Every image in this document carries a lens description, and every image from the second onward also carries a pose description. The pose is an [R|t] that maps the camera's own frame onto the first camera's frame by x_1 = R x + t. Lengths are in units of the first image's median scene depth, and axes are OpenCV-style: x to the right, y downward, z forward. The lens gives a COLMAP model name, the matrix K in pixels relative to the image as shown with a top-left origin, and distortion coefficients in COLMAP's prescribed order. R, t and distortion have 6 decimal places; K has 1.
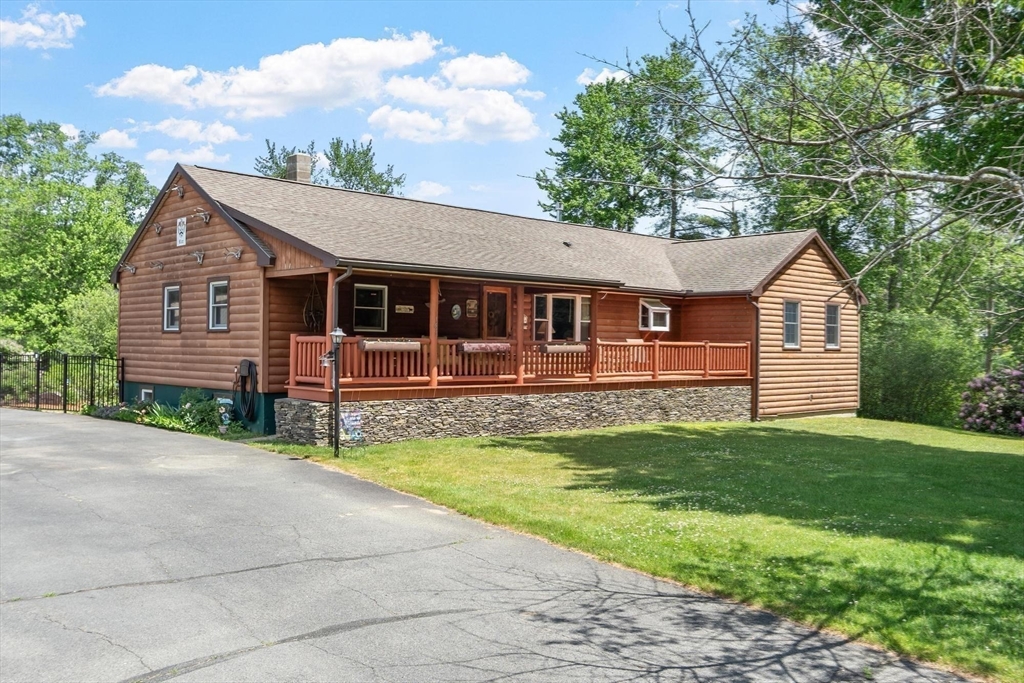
lens RADIAL K [[888.4, 0, 514.2], [0, 888.4, 338.9], [0, 0, 1]] dist [0.007684, 0.004805]
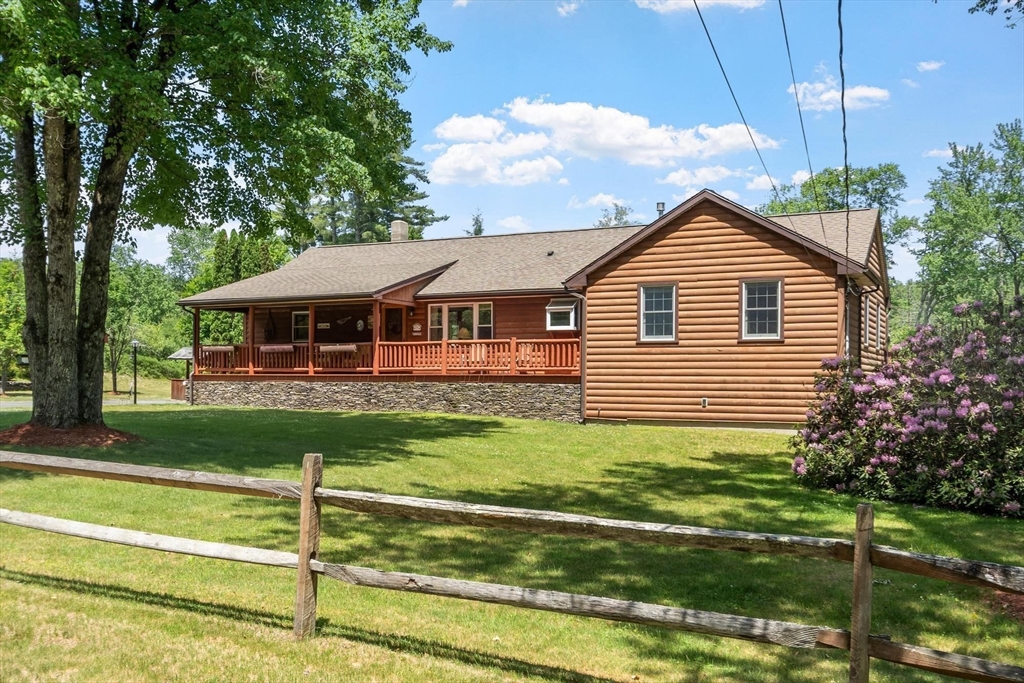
lens RADIAL K [[926.6, 0, 514.1], [0, 926.6, 344.1], [0, 0, 1]] dist [0.018005, -0.005145]
pose [[0.348680, -0.041472, -0.936324, 1.166267], [0.007945, 0.999115, -0.041294, 0.051579], [0.937208, 0.006959, 0.348701, 0.616024]]
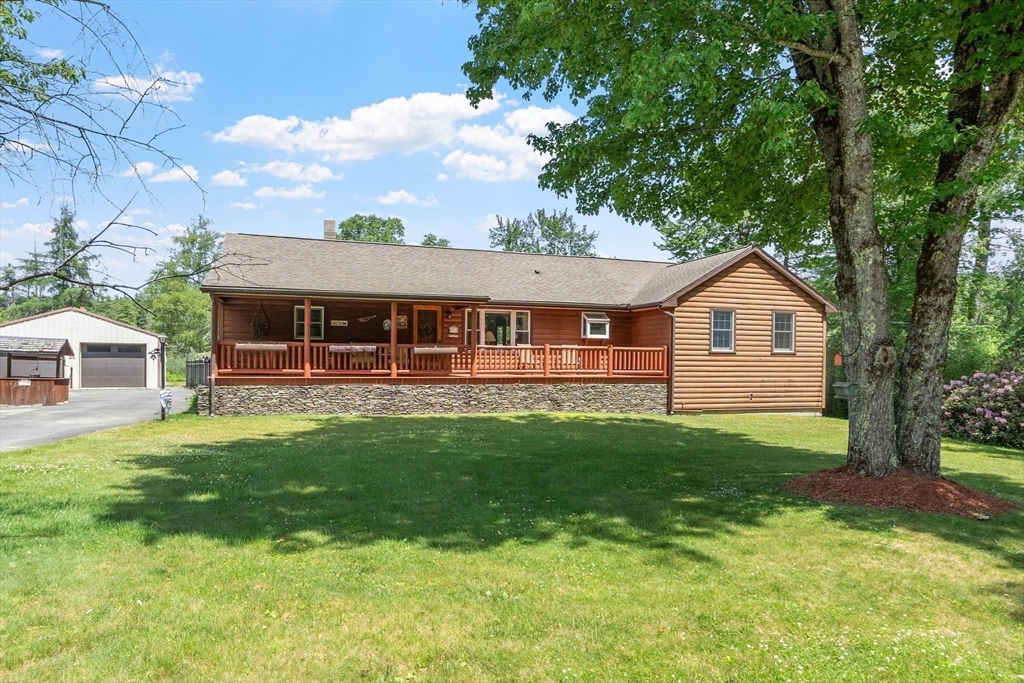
lens RADIAL K [[639.4, 0, 510.3], [0, 639.4, 350.6], [0, 0, 1]] dist [-0.004723, -0.000407]
pose [[0.908335, -0.007892, -0.418168, 0.439609], [0.004065, 0.999941, -0.010043, 0.017148], [0.418223, 0.007422, 0.908314, 0.161739]]
